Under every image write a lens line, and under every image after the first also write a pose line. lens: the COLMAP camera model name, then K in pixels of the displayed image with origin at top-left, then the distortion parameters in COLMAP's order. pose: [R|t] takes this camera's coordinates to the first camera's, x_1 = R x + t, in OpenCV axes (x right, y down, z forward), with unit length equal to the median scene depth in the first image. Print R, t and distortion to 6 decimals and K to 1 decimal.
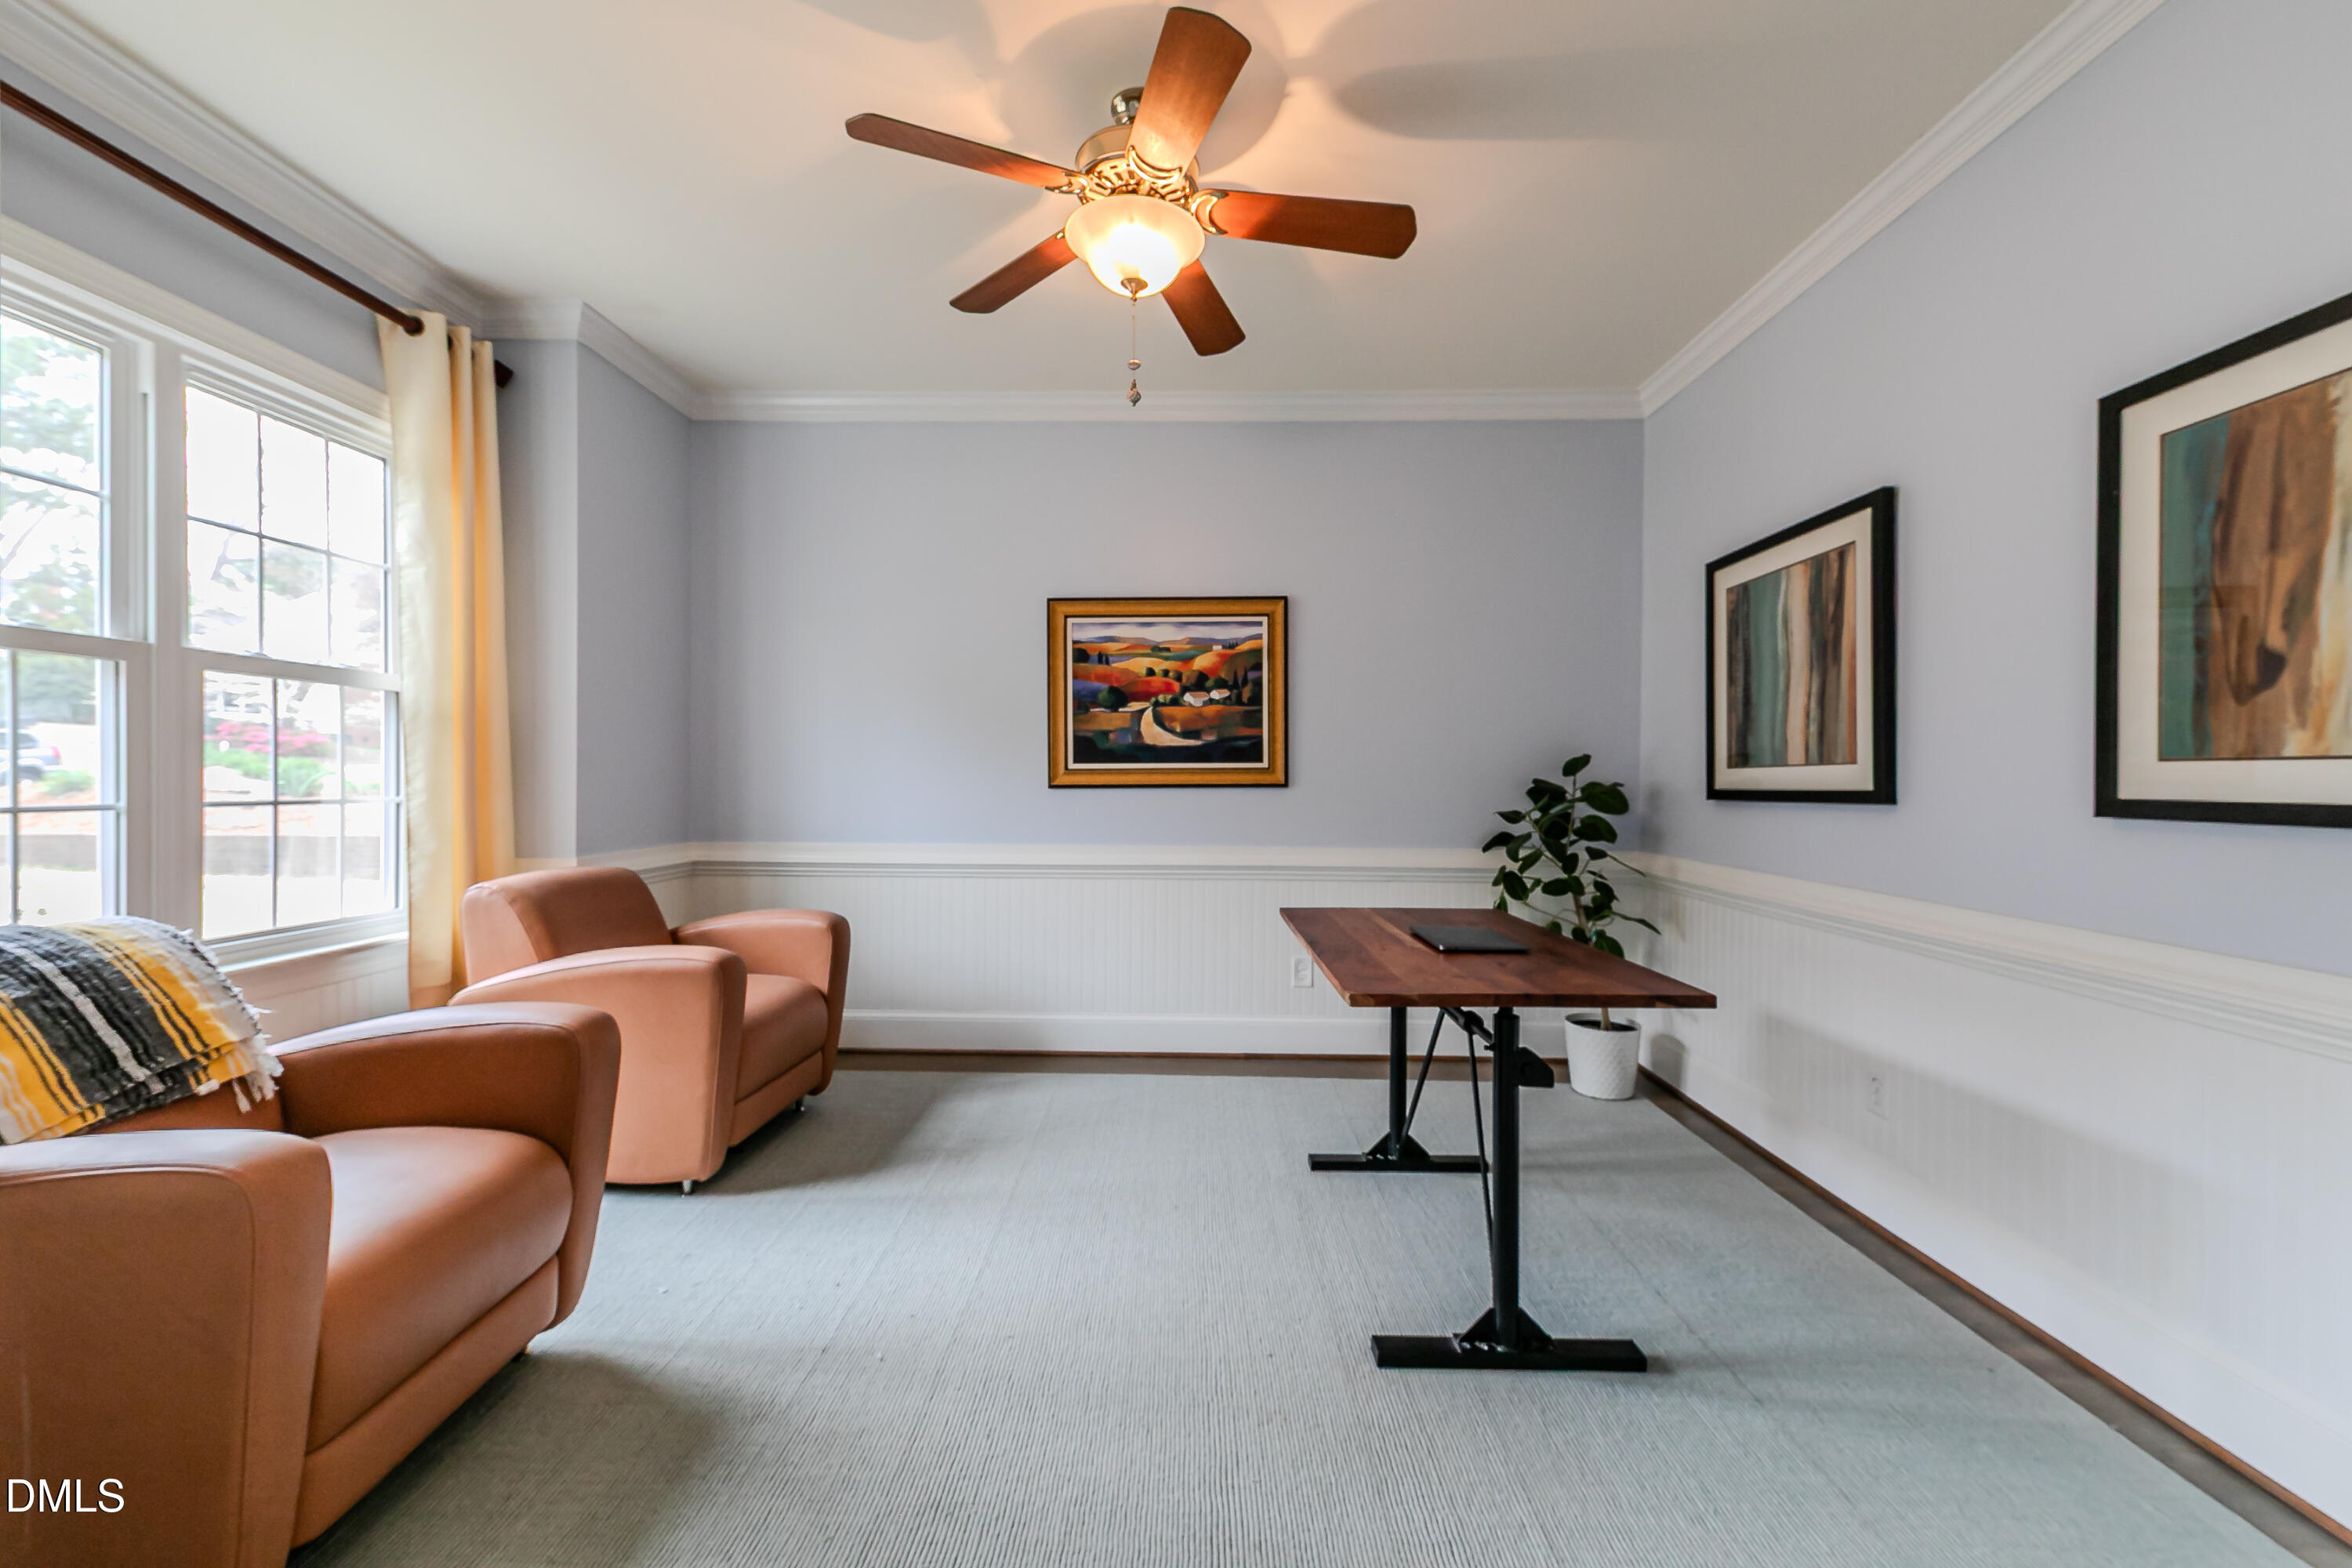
lens RADIAL K [[924.1, 0, 1182.4], [0, 924.1, 780.3], [0, 0, 1]] dist [0.018439, -0.004236]
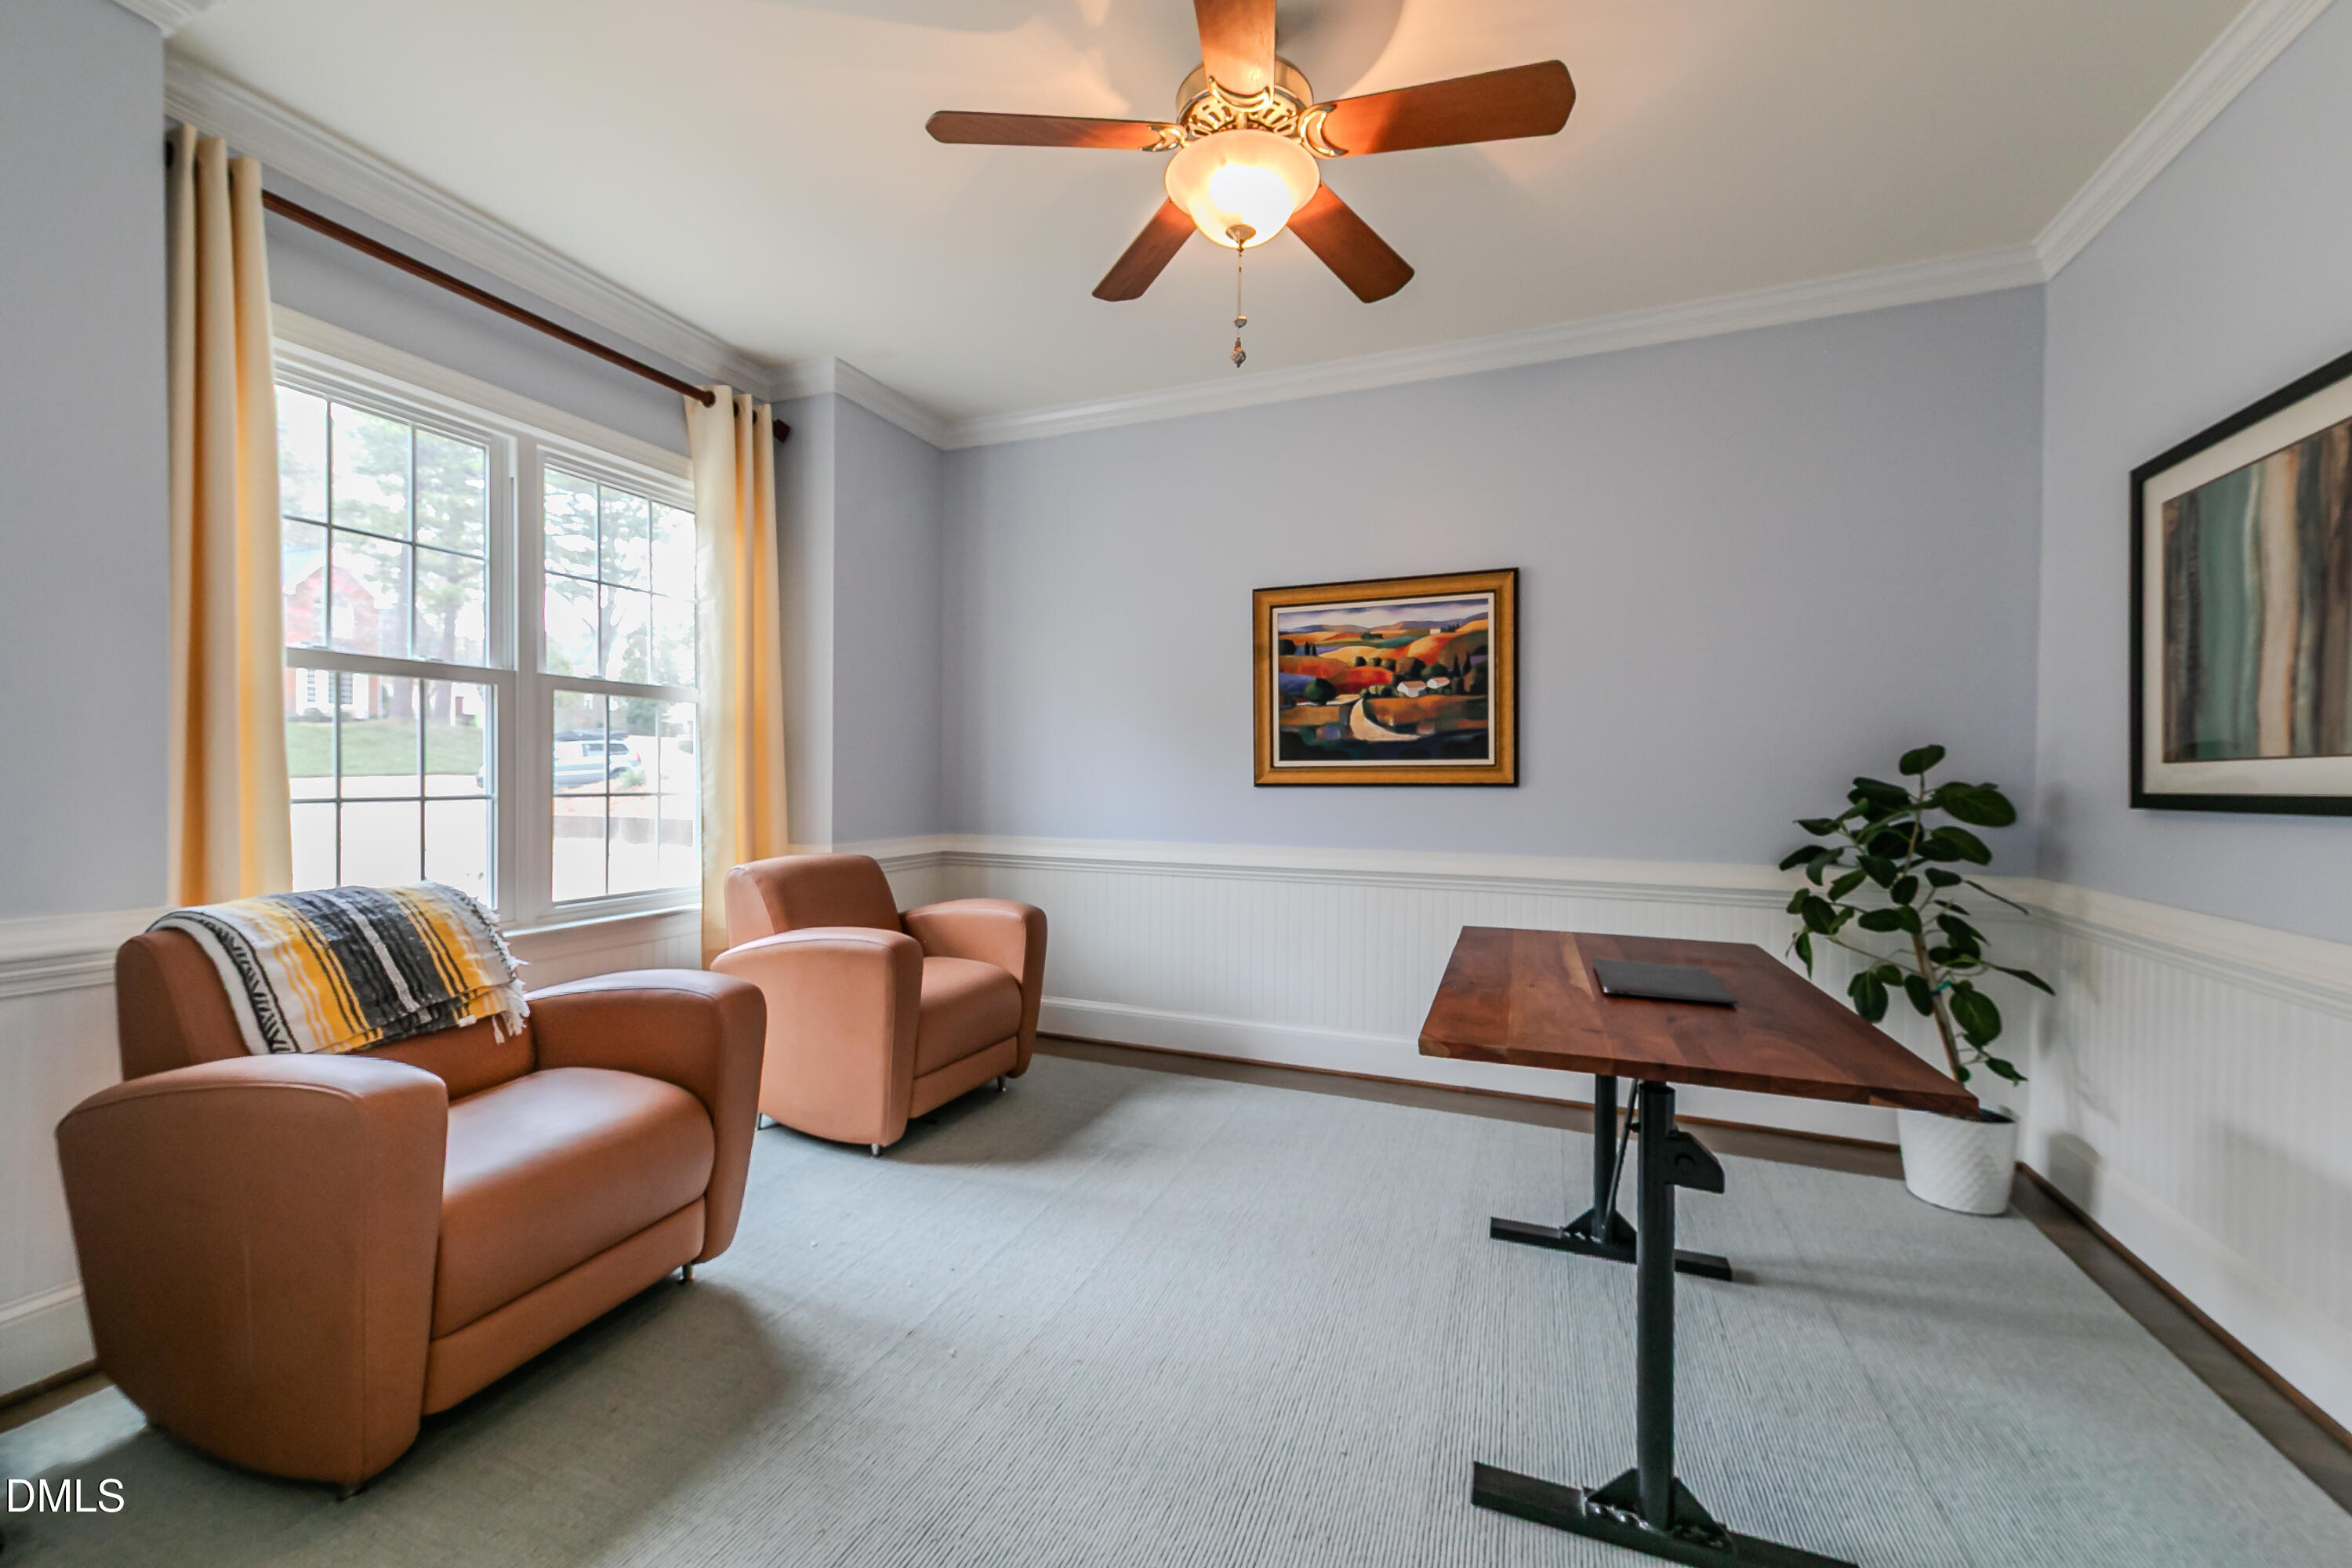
lens RADIAL K [[924.1, 0, 1172.0], [0, 924.1, 780.9], [0, 0, 1]] dist [0.018439, -0.004236]
pose [[0.934637, 0.002969, -0.355590, 0.163704], [-0.002212, 0.999994, 0.002535, 0.000378], [0.355596, -0.001583, 0.934639, 0.096921]]
